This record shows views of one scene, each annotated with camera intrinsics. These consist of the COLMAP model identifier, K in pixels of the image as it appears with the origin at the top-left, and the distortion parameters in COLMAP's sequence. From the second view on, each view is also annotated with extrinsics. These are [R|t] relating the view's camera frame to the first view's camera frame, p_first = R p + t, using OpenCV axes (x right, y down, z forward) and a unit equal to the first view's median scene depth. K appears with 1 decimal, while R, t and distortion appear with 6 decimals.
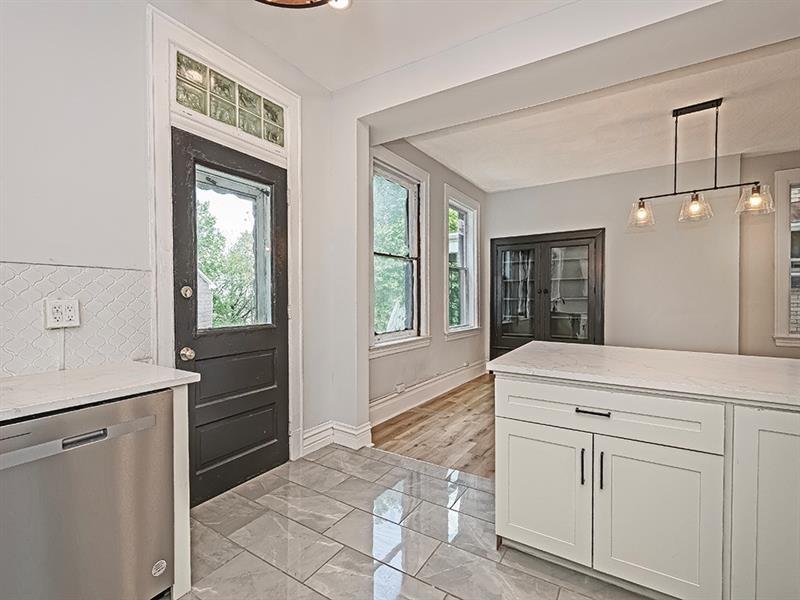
lens RADIAL K [[370.9, 0, 400.0], [0, 370.9, 300.0], [0, 0, 1]] dist [0.001934, -0.000200]
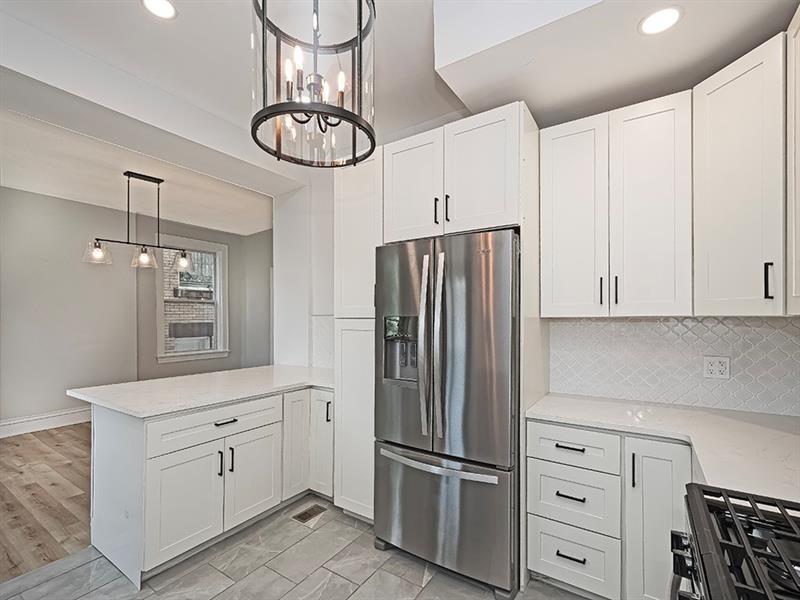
lens RADIAL K [[363.9, 0, 415.7], [0, 363.9, 303.8], [0, 0, 1]] dist [0.002467, 0.000290]
pose [[-0.007513, 0.035358, 0.999346, -0.291793], [0.010846, 0.999319, -0.035275, -0.032891], [-0.999913, 0.010574, -0.007891, 0.080619]]
